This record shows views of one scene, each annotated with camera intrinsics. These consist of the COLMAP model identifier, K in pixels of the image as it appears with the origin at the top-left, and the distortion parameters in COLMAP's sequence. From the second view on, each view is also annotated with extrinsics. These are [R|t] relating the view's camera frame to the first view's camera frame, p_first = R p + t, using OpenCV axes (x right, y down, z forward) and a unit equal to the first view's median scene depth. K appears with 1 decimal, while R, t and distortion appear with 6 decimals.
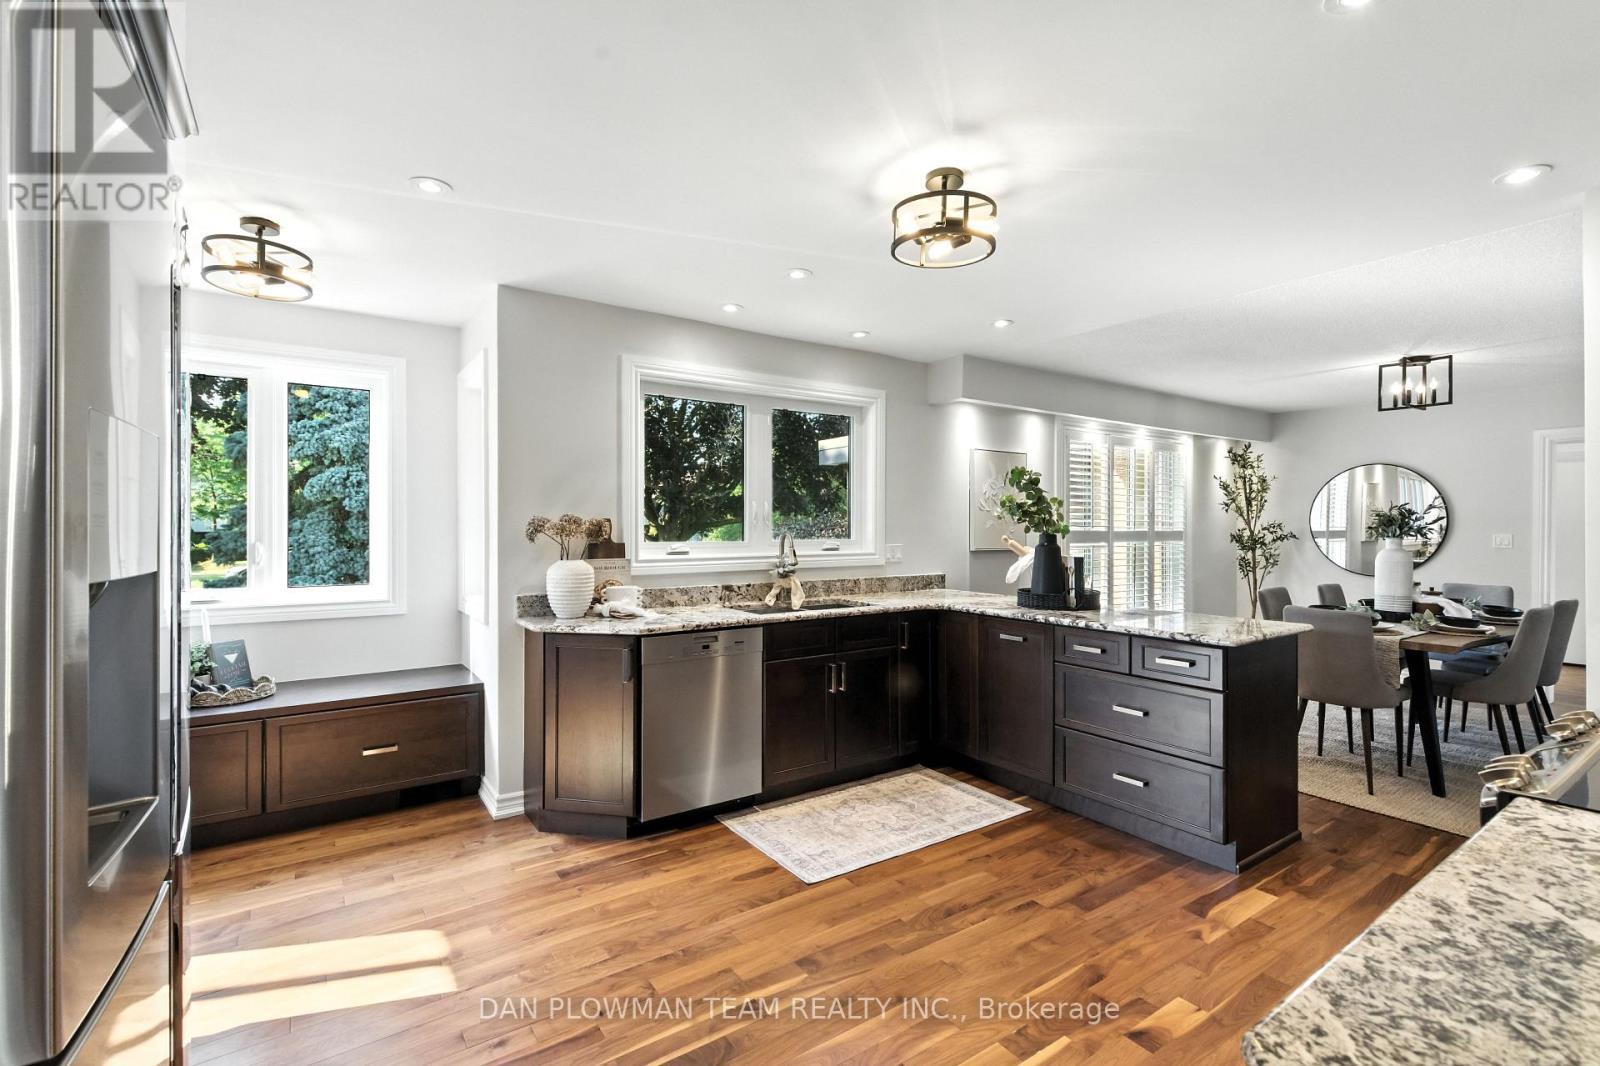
lens RADIAL K [[732.9, 0, 800.6], [0, 732.9, 539.1], [0, 0, 1]] dist [0.001284, -0.000394]
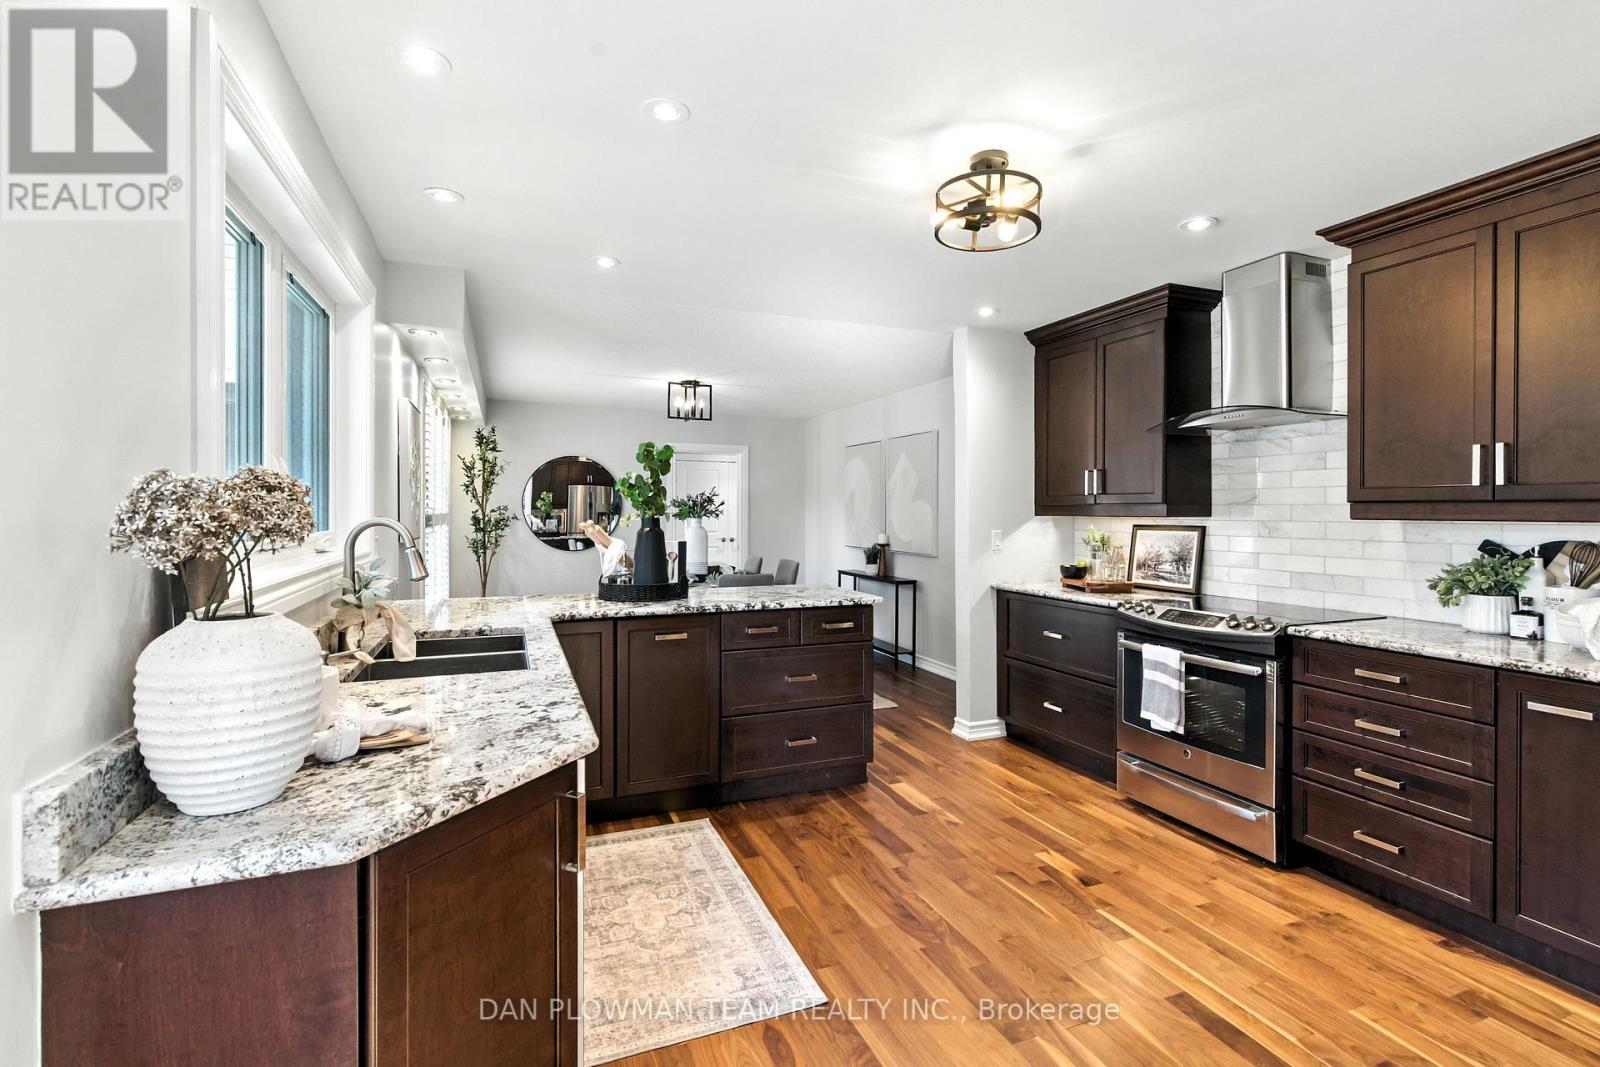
lens RADIAL K [[732.9, 0, 815.1], [0, 732.9, 521.1], [0, 0, 1]] dist [0.001284, -0.000394]
pose [[0.207862, -0.013751, 0.978061, -0.603666], [0.013319, 0.999848, 0.011227, -0.011645], [-0.978067, 0.010693, 0.208014, 0.744115]]
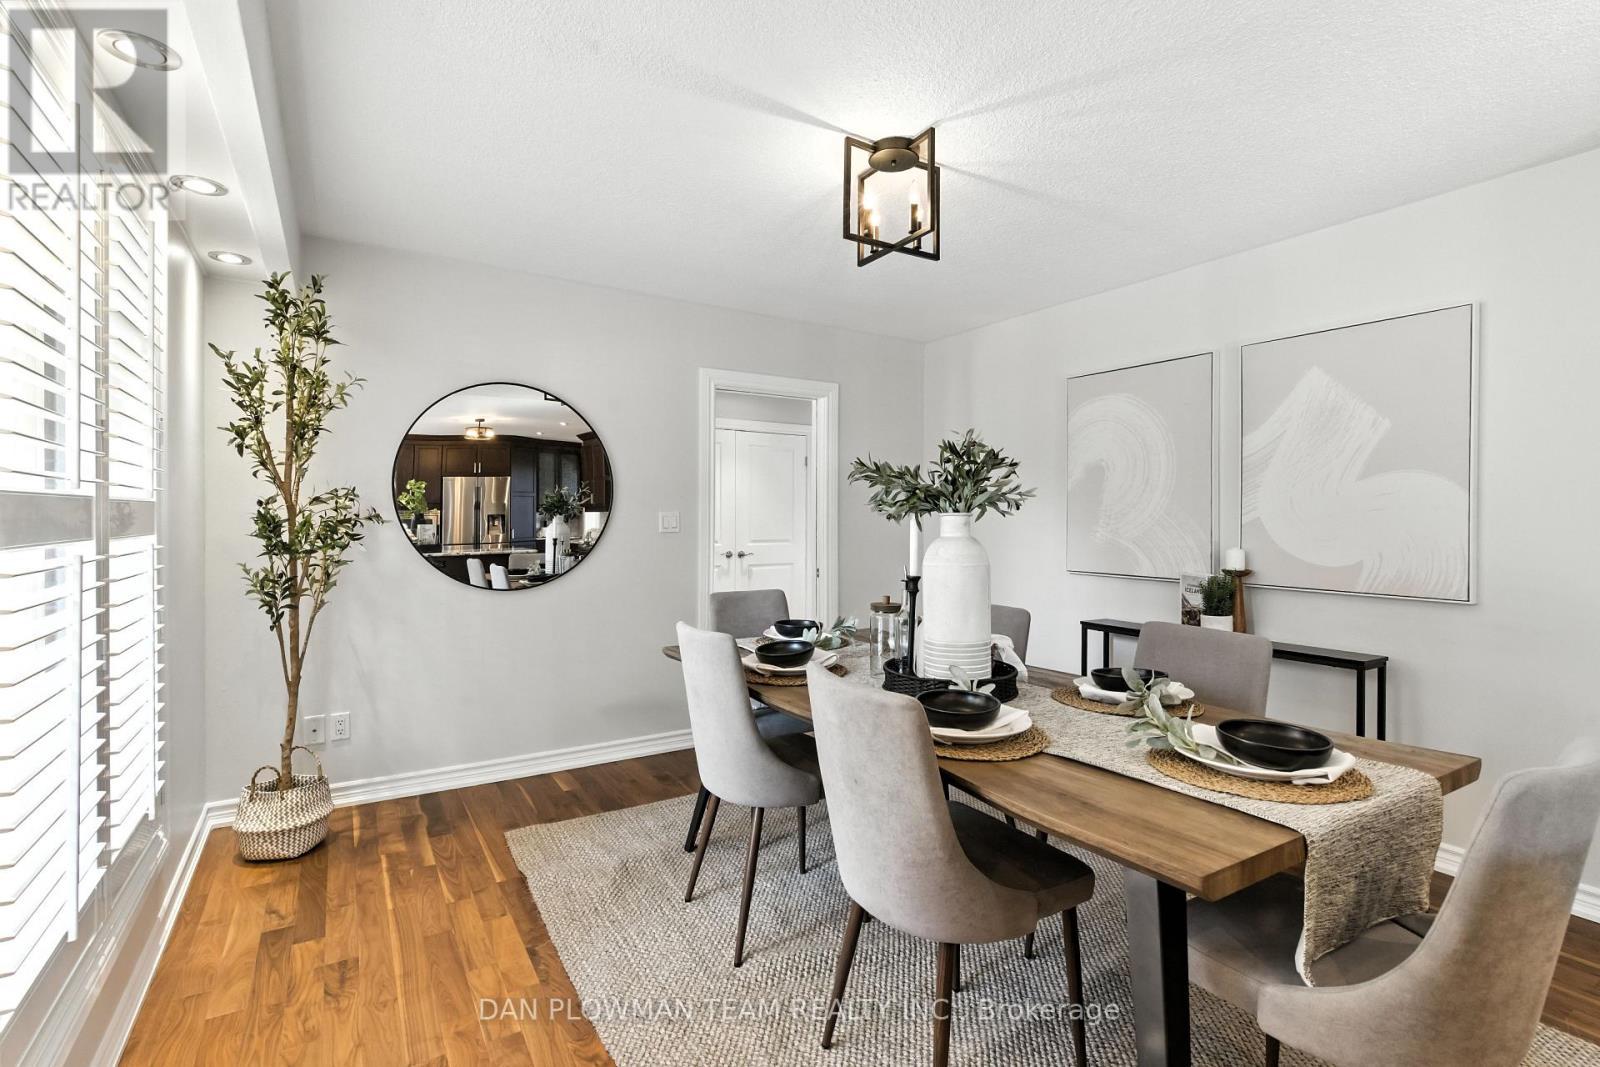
lens RADIAL K [[732.9, 0, 804.9], [0, 732.9, 521.1], [0, 0, 1]] dist [0.001284, -0.000394]
pose [[0.046280, -0.006527, 0.998907, 0.500564], [0.016105, 0.999854, 0.005787, -0.001188], [-0.998799, 0.015820, 0.046378, 1.525665]]
